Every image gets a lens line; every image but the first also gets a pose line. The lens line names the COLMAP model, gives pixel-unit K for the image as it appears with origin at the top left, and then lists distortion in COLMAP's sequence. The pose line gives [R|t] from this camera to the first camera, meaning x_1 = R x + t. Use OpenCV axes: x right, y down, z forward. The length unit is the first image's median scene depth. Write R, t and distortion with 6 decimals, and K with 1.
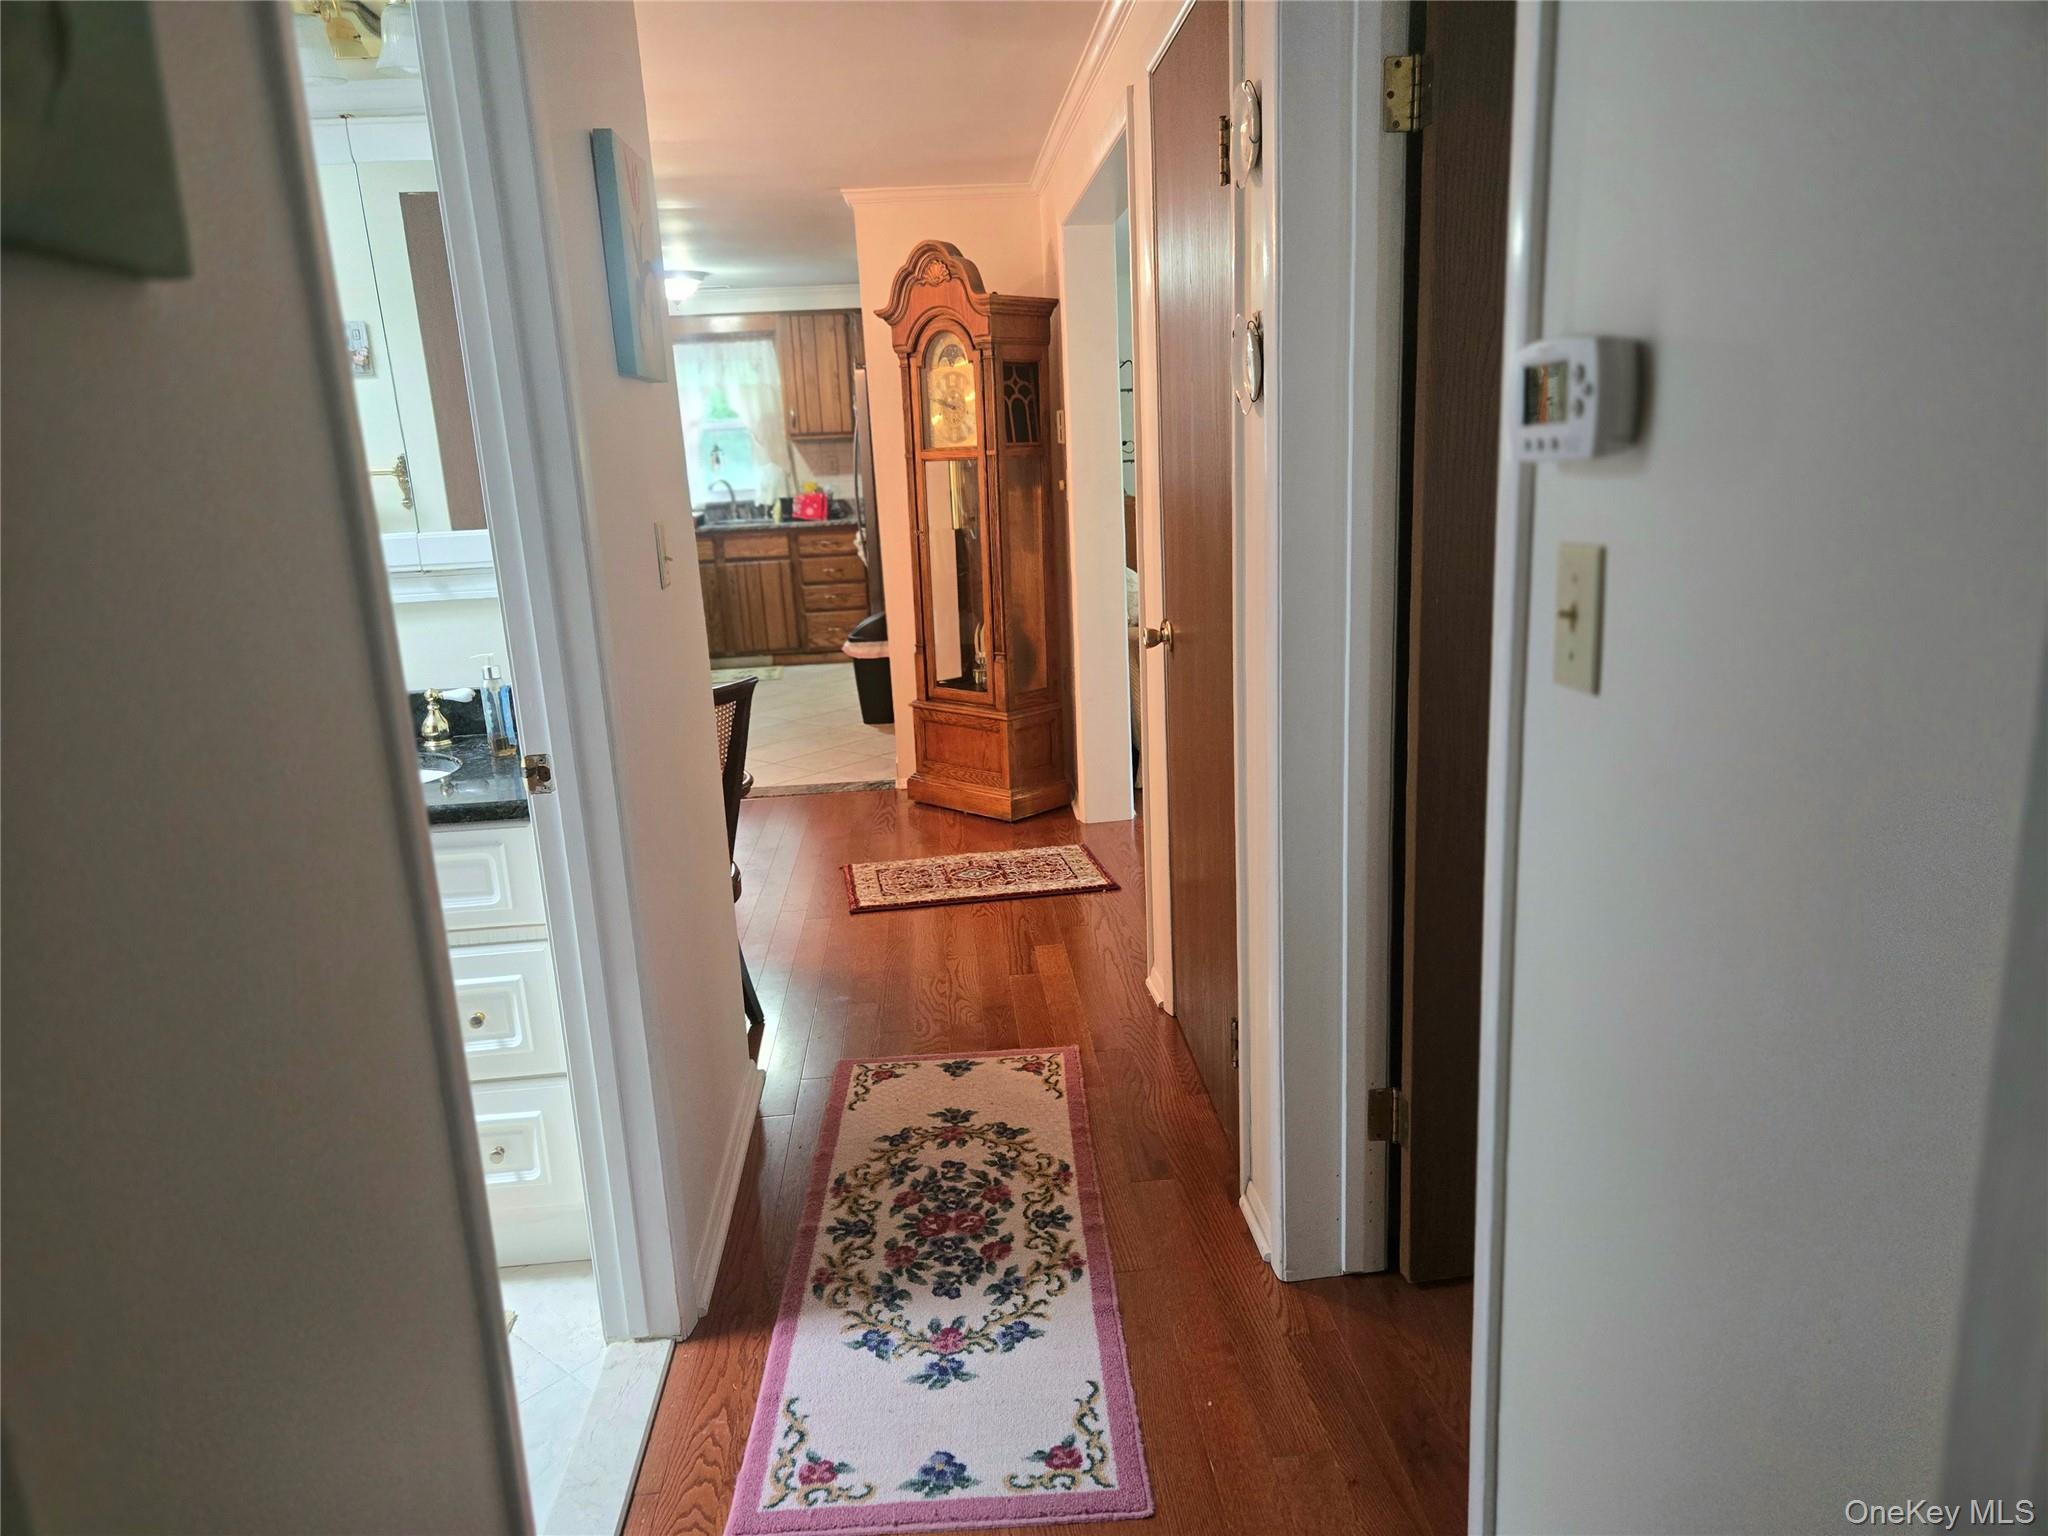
lens RADIAL K [[1375.1, 0, 1017.2], [0, 1375.1, 809.7], [0, 0, 1]] dist [0.037410, -0.011586]
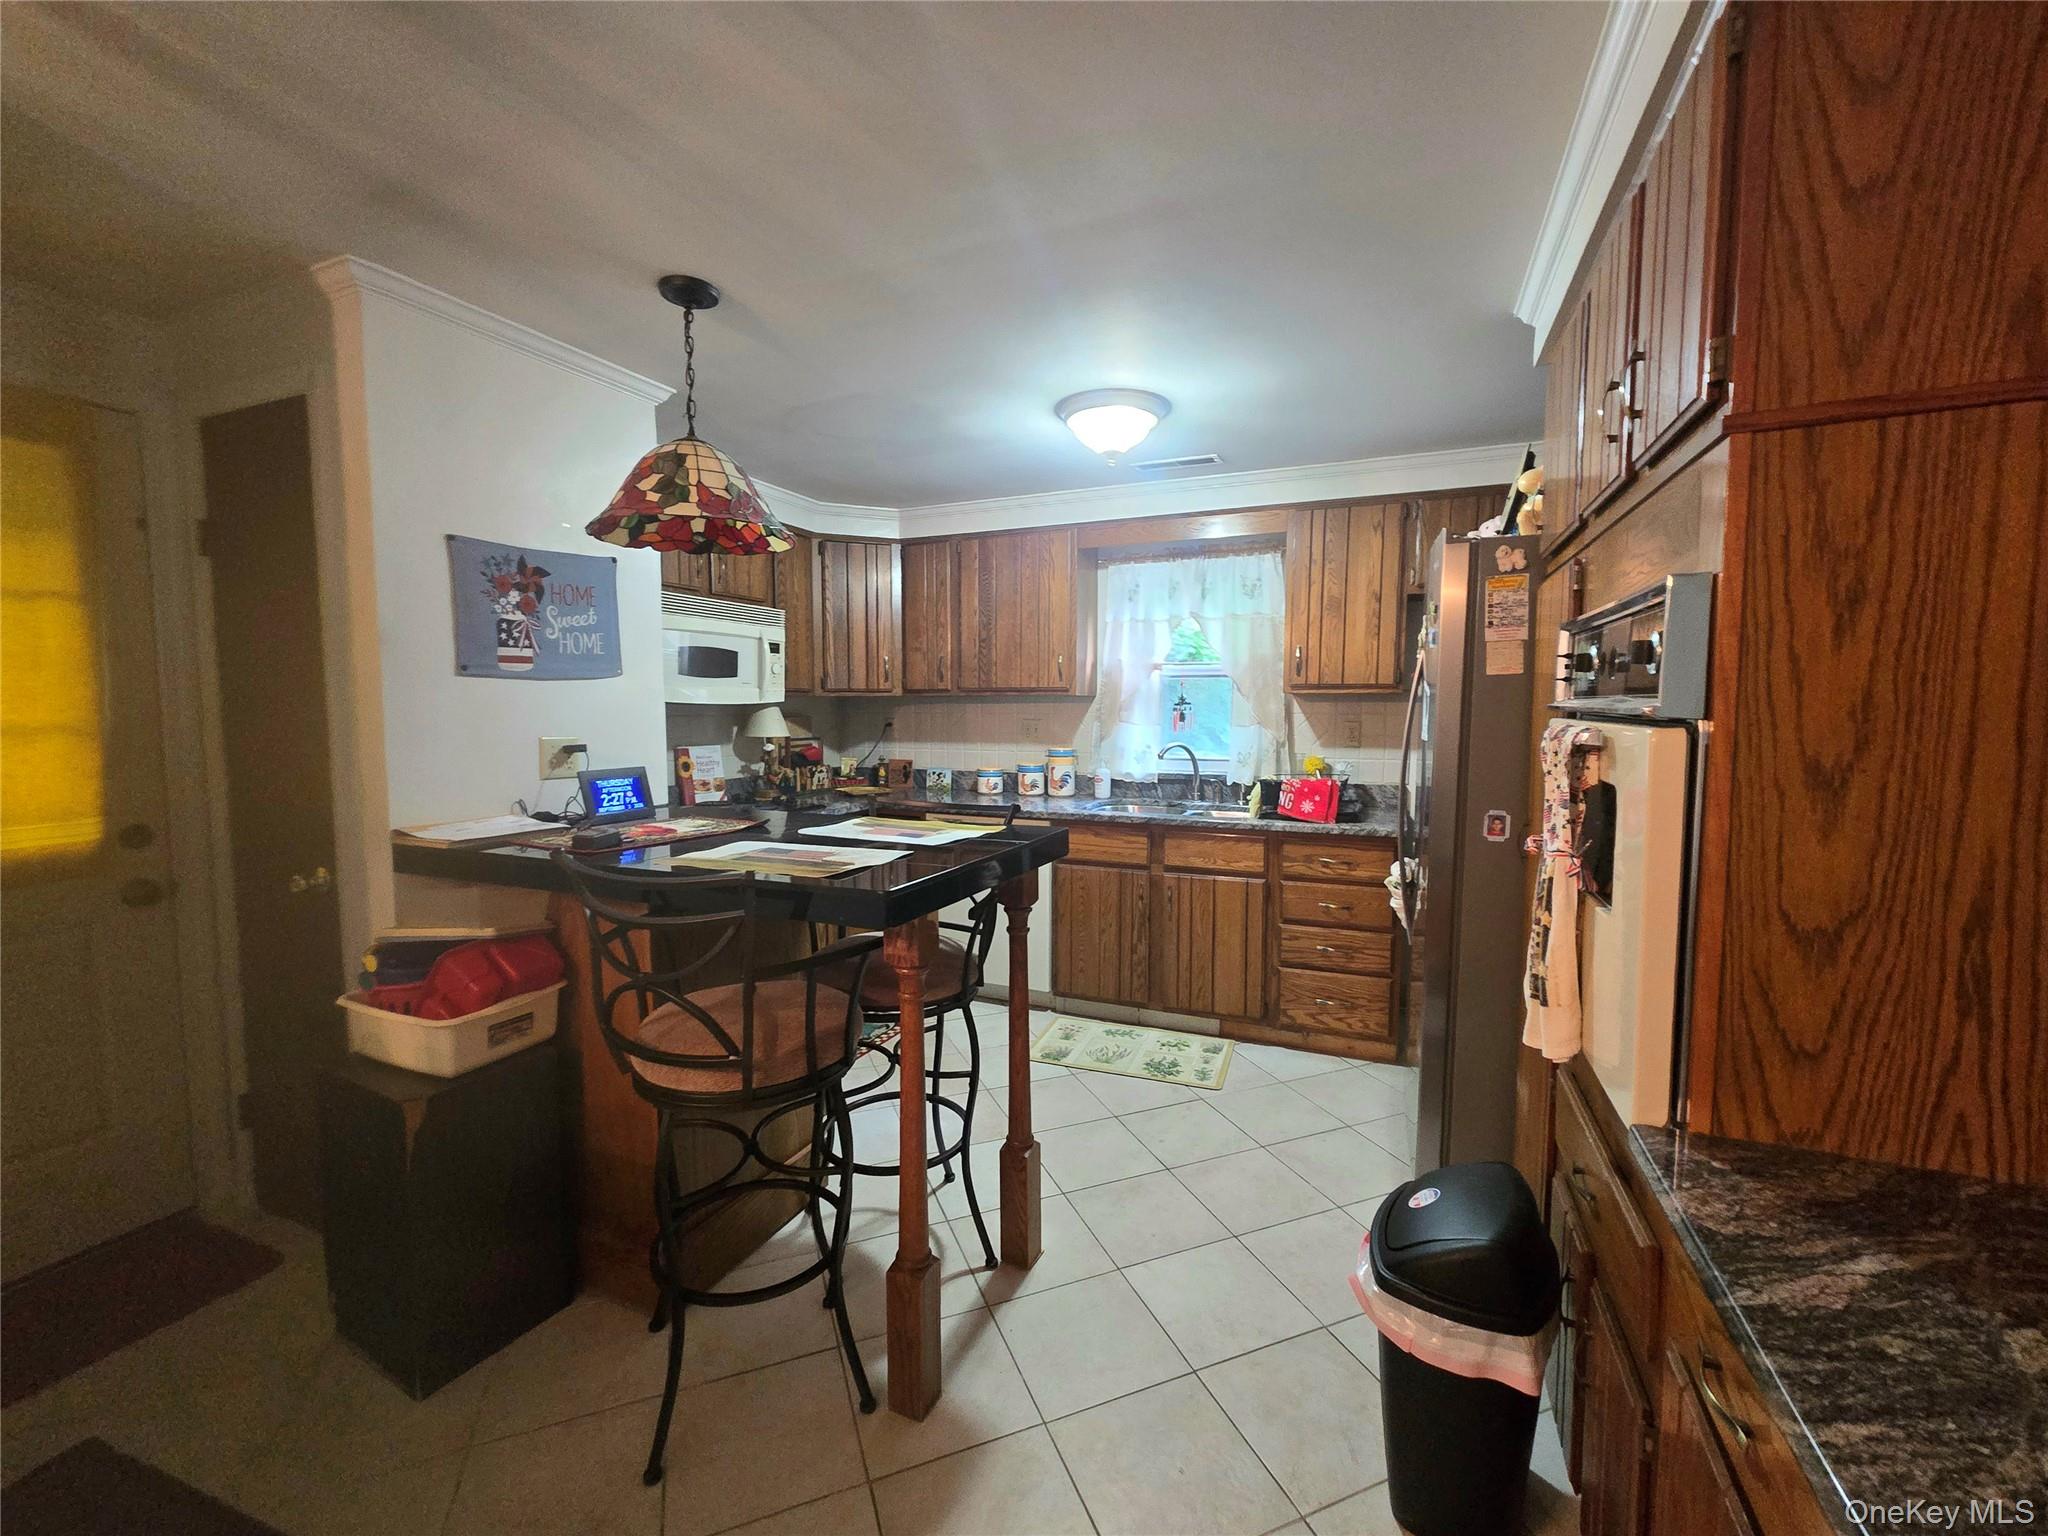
lens RADIAL K [[827.8, 0, 1040.8], [0, 827.8, 778.5], [0, 0, 1]] dist [0.003430, 0.000288]
pose [[0.891568, 0.086692, -0.444512, -0.092168], [-0.159668, 0.978655, -0.129387, -0.159634], [0.423807, 0.186332, 0.886379, 0.612583]]
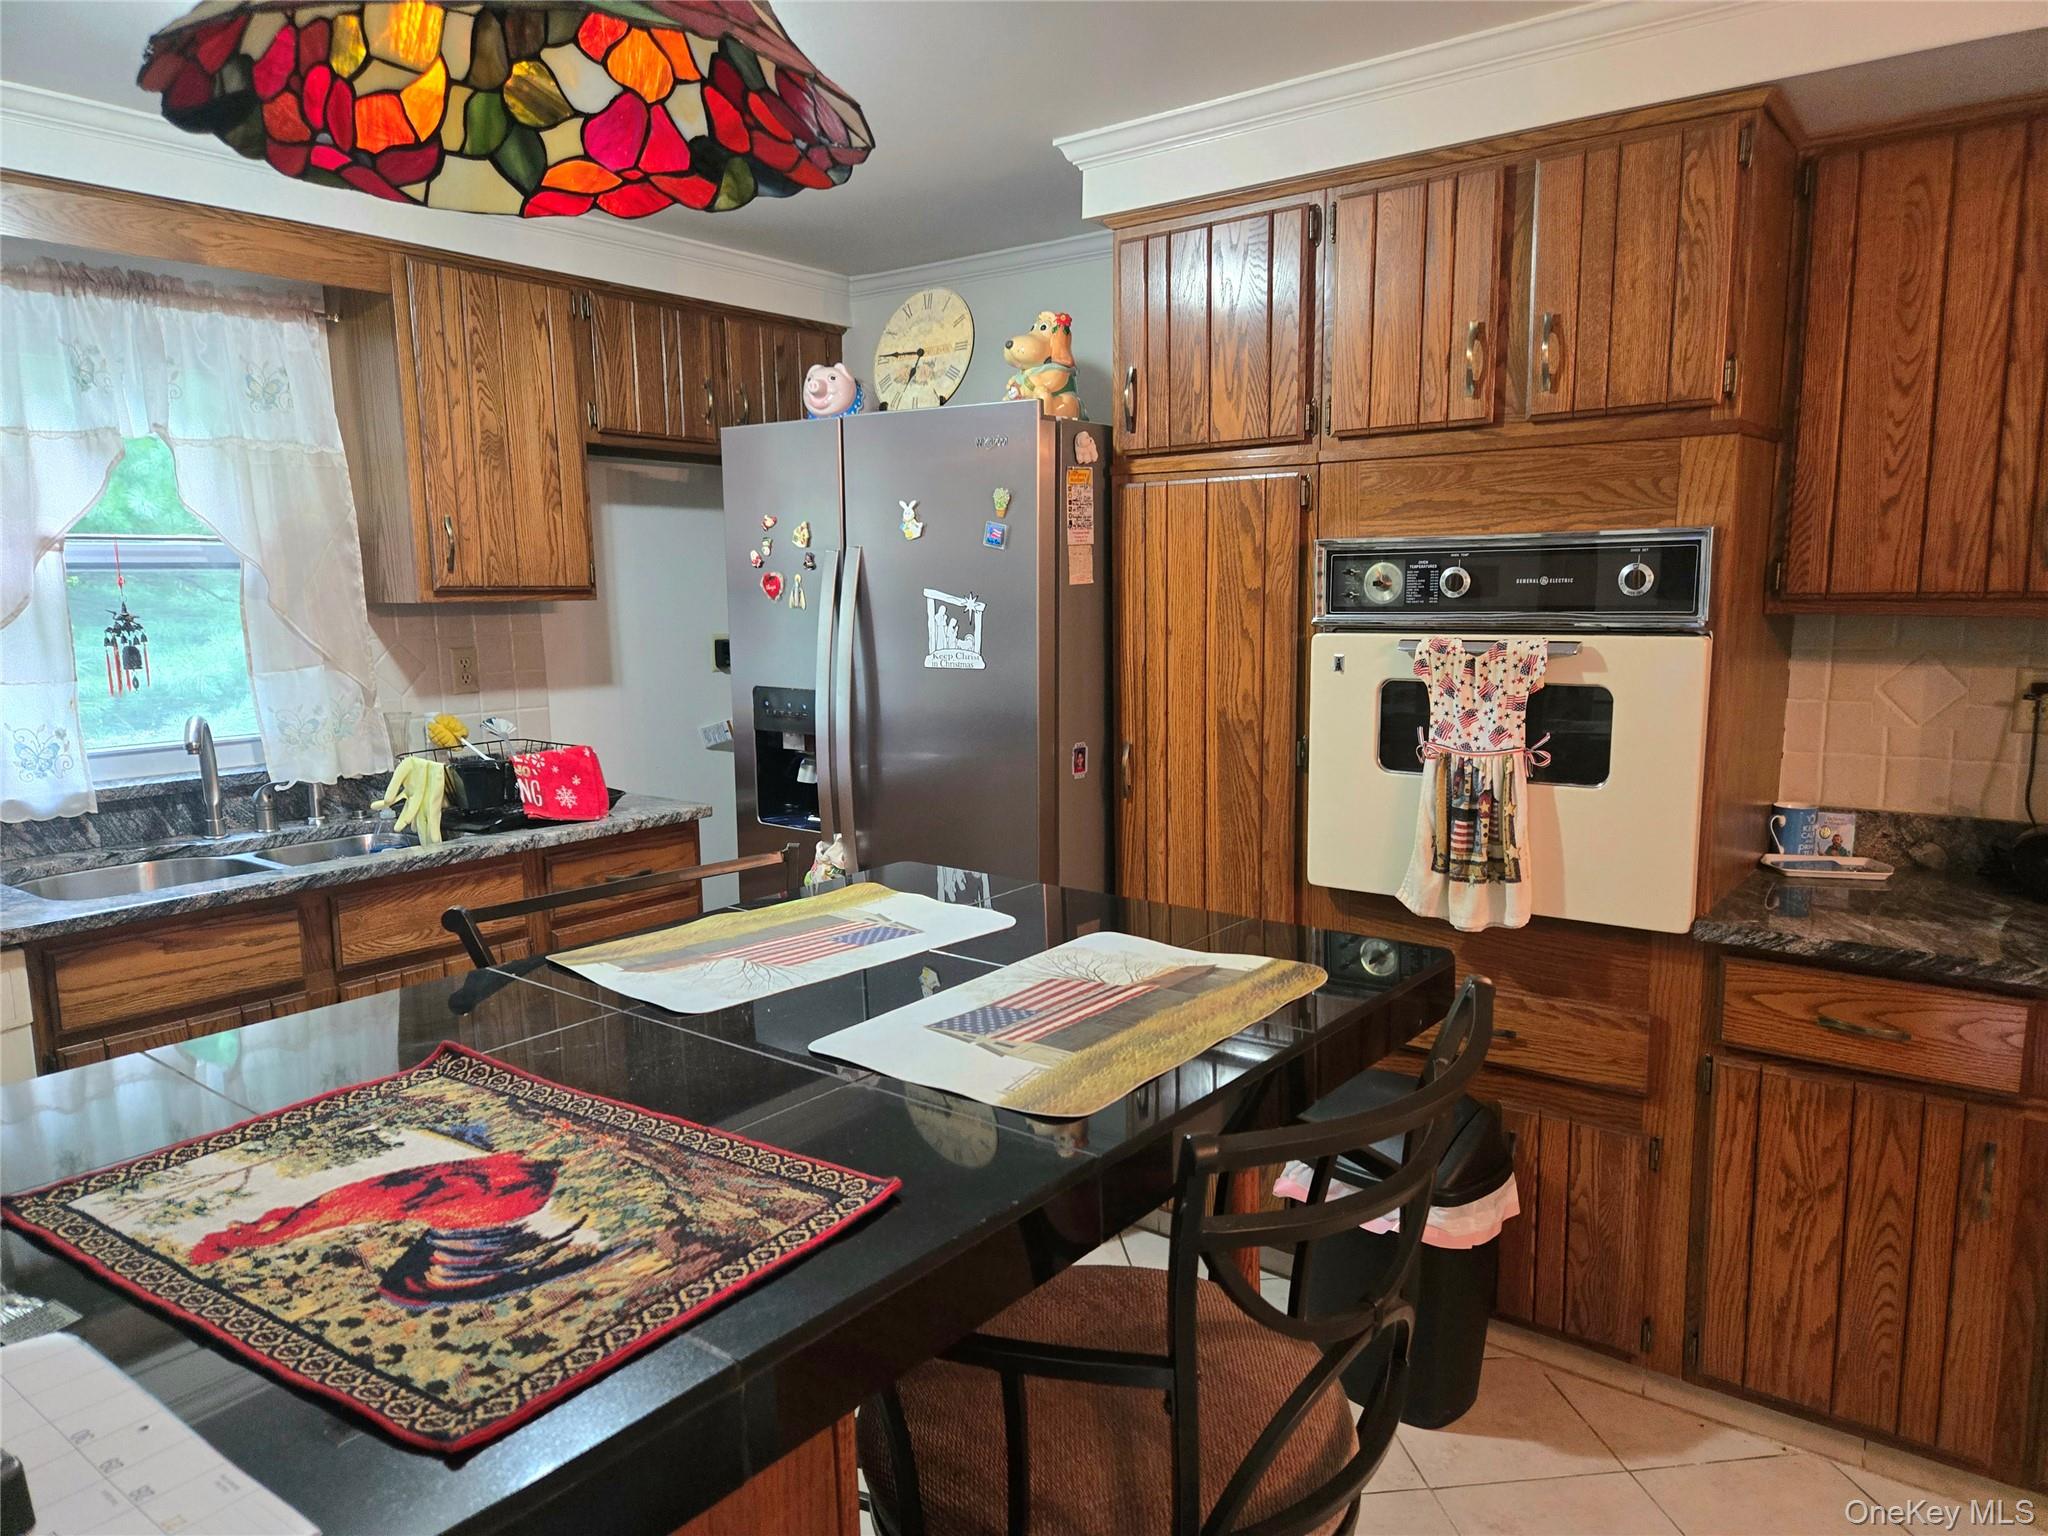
lens RADIAL K [[1375.1, 0, 1021.7], [0, 1375.1, 789.2], [0, 0, 1]] dist [0.037410, -0.011586]
pose [[0.675027, -0.073597, 0.734113, -0.328565], [0.178924, 0.981639, -0.066111, -0.170511], [-0.715769, 0.175977, 0.675801, 0.660471]]
